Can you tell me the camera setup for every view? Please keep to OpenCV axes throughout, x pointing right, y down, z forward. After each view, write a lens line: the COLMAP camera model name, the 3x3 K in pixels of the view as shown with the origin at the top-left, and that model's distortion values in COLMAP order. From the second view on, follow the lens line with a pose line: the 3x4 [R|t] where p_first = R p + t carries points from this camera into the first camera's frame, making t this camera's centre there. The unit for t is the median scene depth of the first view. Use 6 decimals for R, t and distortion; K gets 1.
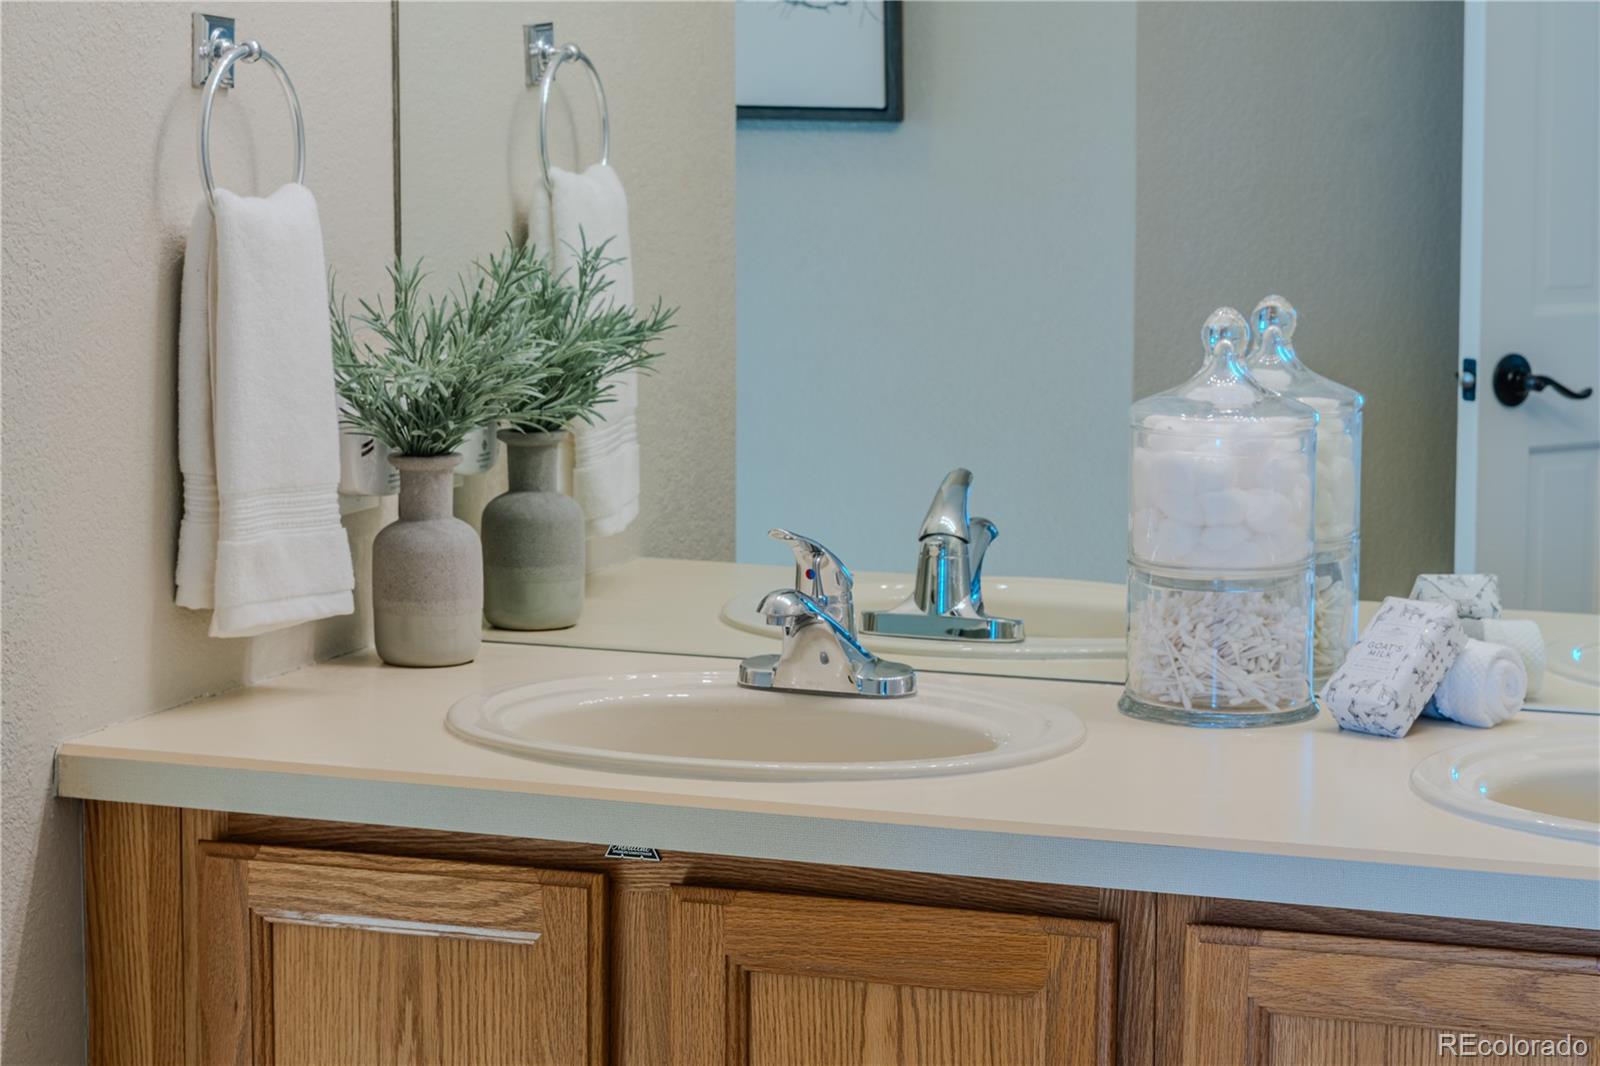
lens RADIAL K [[3443.8, 0, 800.0], [0, 3443.8, 533.0], [0, 0, 1]] dist [-0.001362, -0.033369]
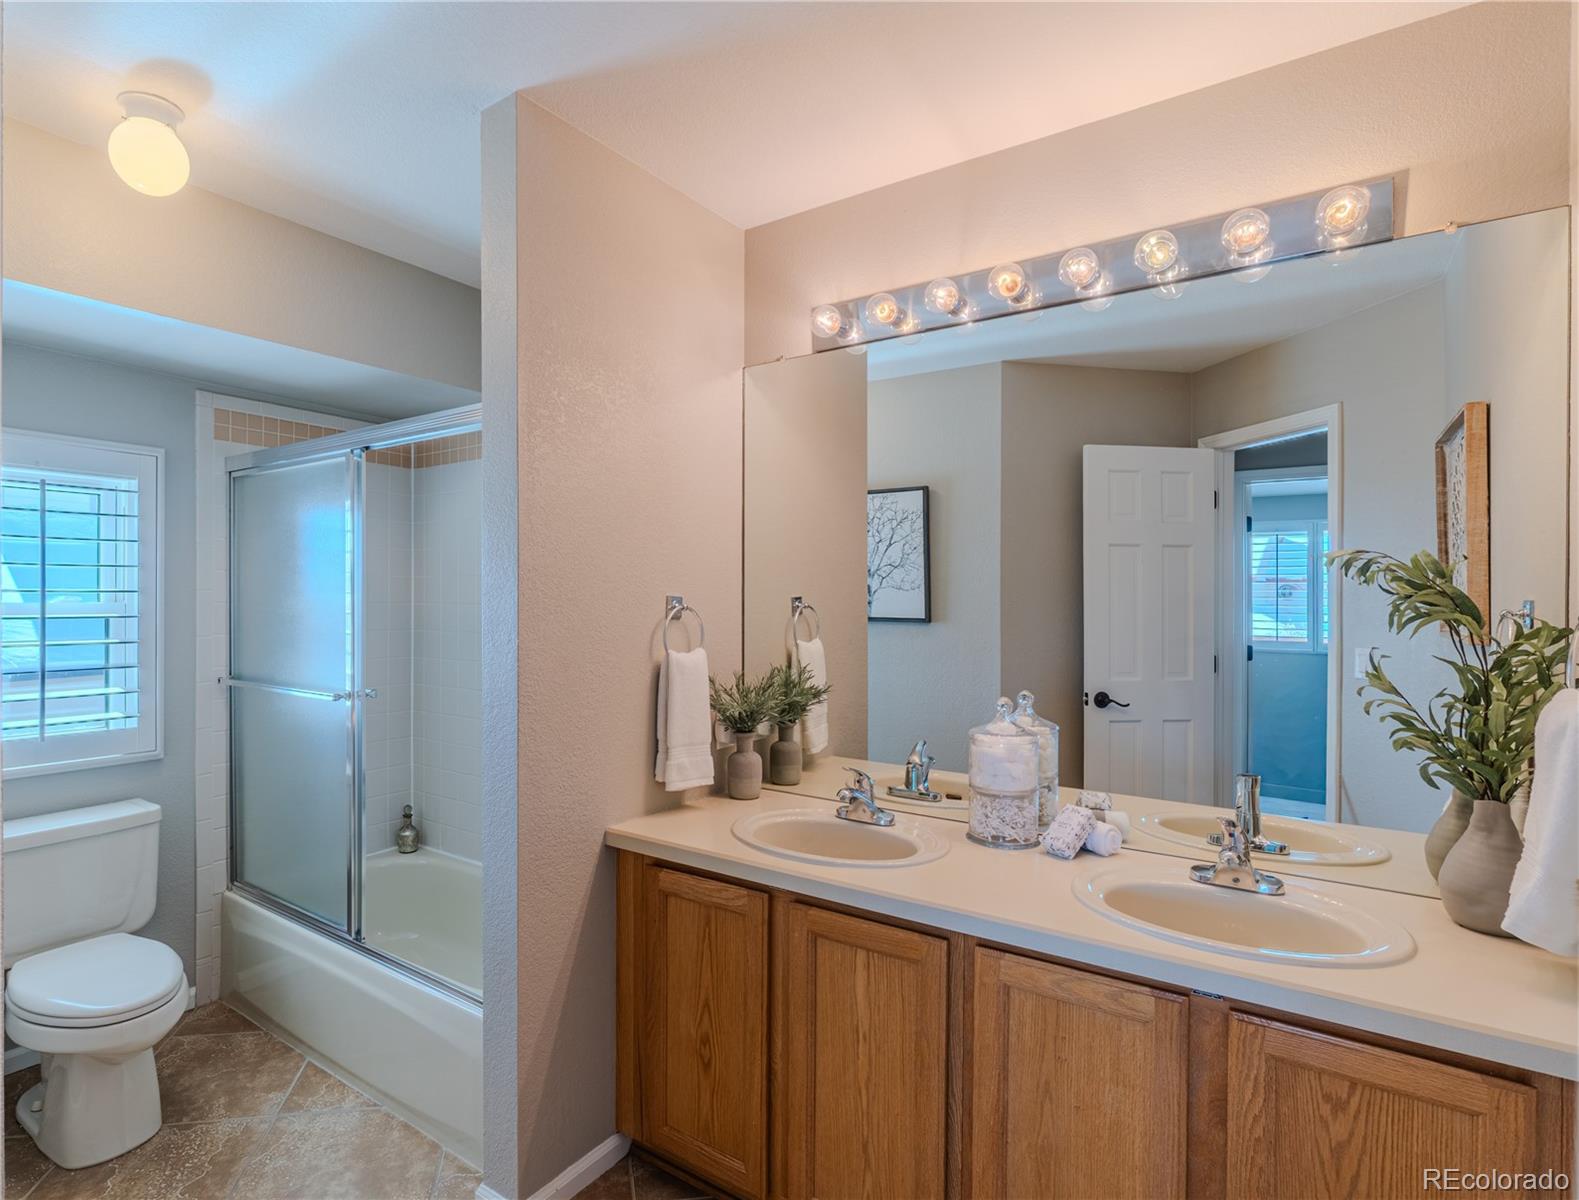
lens RADIAL K [[685.7, 0, 789.5], [0, 685.7, 600.0], [0, 0, 1]] dist [-0.001715, -0.000079]
pose [[0.963479, 0.003011, -0.267768, 0.104388], [-0.037065, 0.991811, -0.122216, -0.069448], [0.265208, 0.127677, 0.955701, 0.395961]]
